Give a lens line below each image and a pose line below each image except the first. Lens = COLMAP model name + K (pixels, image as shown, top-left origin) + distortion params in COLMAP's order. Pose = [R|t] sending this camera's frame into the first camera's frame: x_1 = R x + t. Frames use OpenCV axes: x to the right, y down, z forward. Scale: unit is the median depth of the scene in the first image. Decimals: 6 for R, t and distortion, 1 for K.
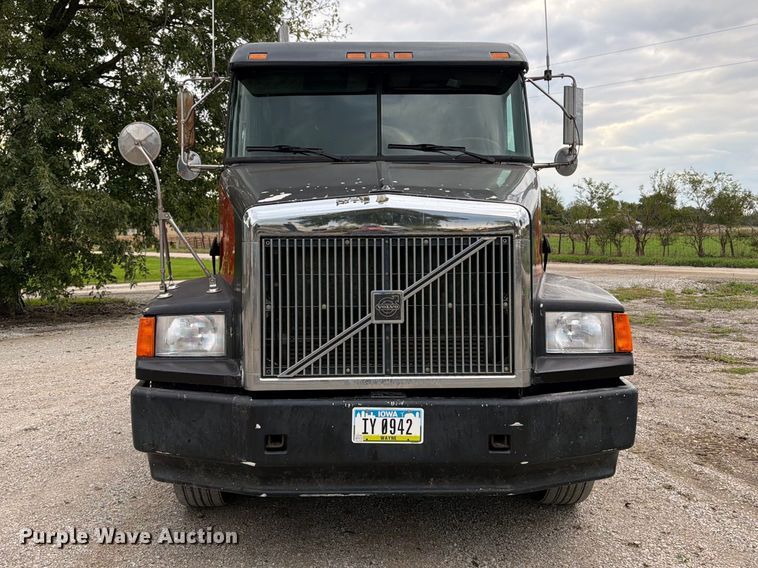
lens RADIAL K [[723.8, 0, 377.1], [0, 723.8, 247.8], [0, 0, 1]] dist [0.077529, -0.096827]
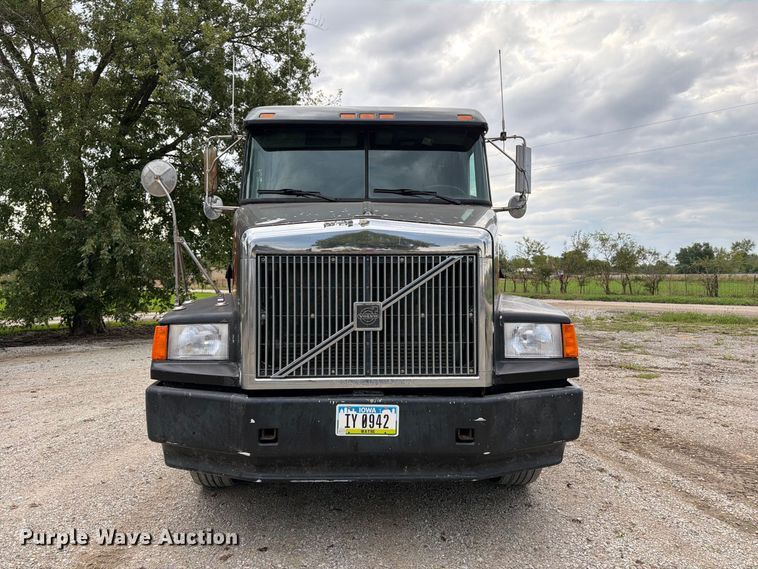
lens RADIAL K [[524.4, 0, 379.0], [0, 524.4, 284.5], [0, 0, 1]] dist [0.061355, -0.074159]
pose [[0.999910, 0.005738, 0.012153, 0.019765], [-0.005658, 0.999962, -0.006639, 0.033707], [-0.012190, 0.006570, 0.999904, 0.157605]]
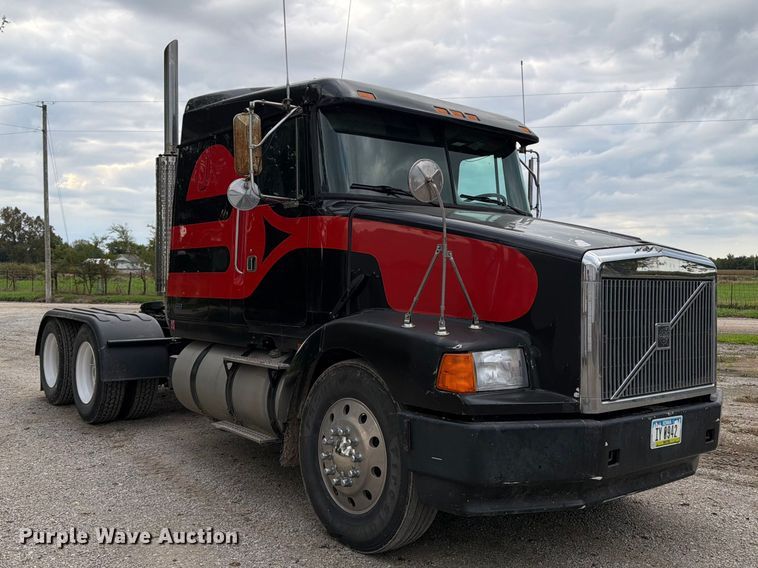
lens RADIAL K [[712.9, 0, 378.9], [0, 712.9, 282.1], [0, 0, 1]] dist [0.123729, -0.240669]
pose [[0.790245, 0.018139, 0.612522, -1.030219], [-0.012615, 0.999832, -0.013333, 0.010233], [-0.612661, 0.002810, 0.790341, 0.291432]]
